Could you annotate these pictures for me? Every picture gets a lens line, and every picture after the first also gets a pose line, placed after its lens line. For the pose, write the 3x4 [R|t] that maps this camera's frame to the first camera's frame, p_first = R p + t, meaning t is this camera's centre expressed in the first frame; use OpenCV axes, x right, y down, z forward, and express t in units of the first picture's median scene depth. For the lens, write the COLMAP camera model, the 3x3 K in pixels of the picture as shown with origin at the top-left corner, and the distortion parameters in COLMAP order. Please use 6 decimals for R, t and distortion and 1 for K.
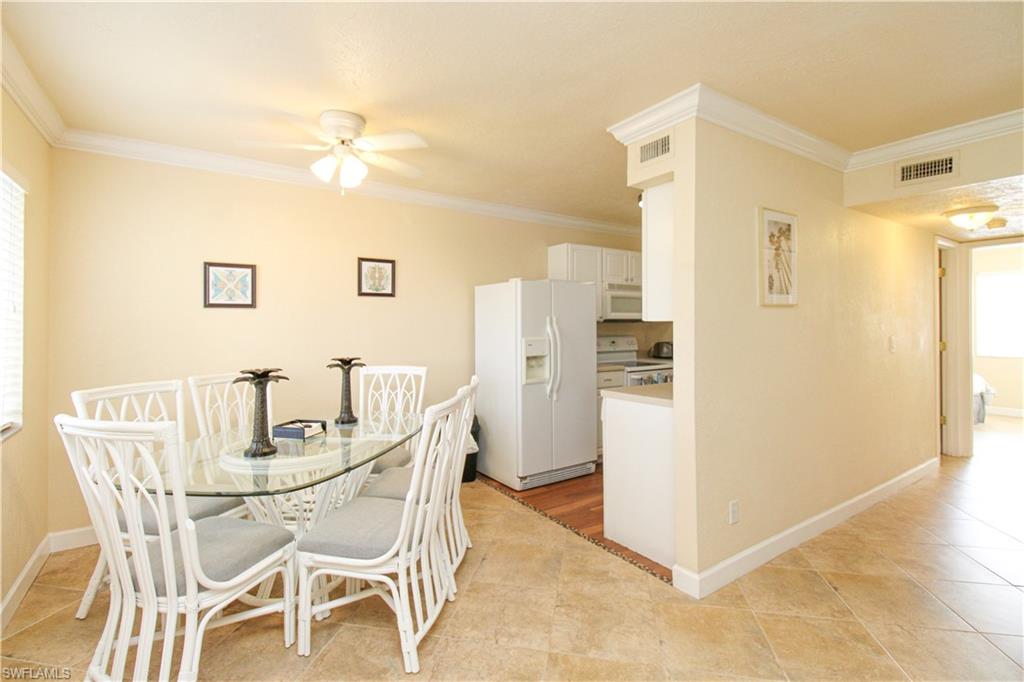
lens RADIAL K [[466.8, 0, 494.7], [0, 466.8, 329.7], [0, 0, 1]] dist [-0.000501, -0.000085]
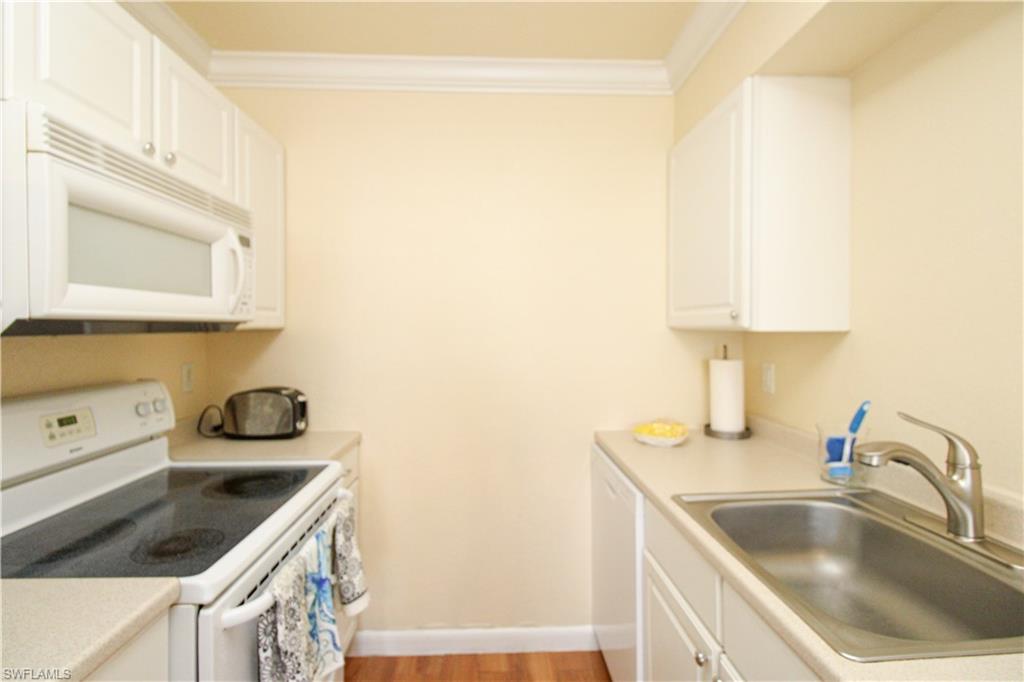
lens RADIAL K [[477.3, 0, 513.5], [0, 477.3, 330.5], [0, 0, 1]] dist [0.002243, 0.000033]
pose [[0.497637, -0.002600, 0.867382, 0.248320], [0.010544, 0.999940, -0.003052, -0.021785], [-0.867321, 0.010664, 0.497634, 1.078210]]
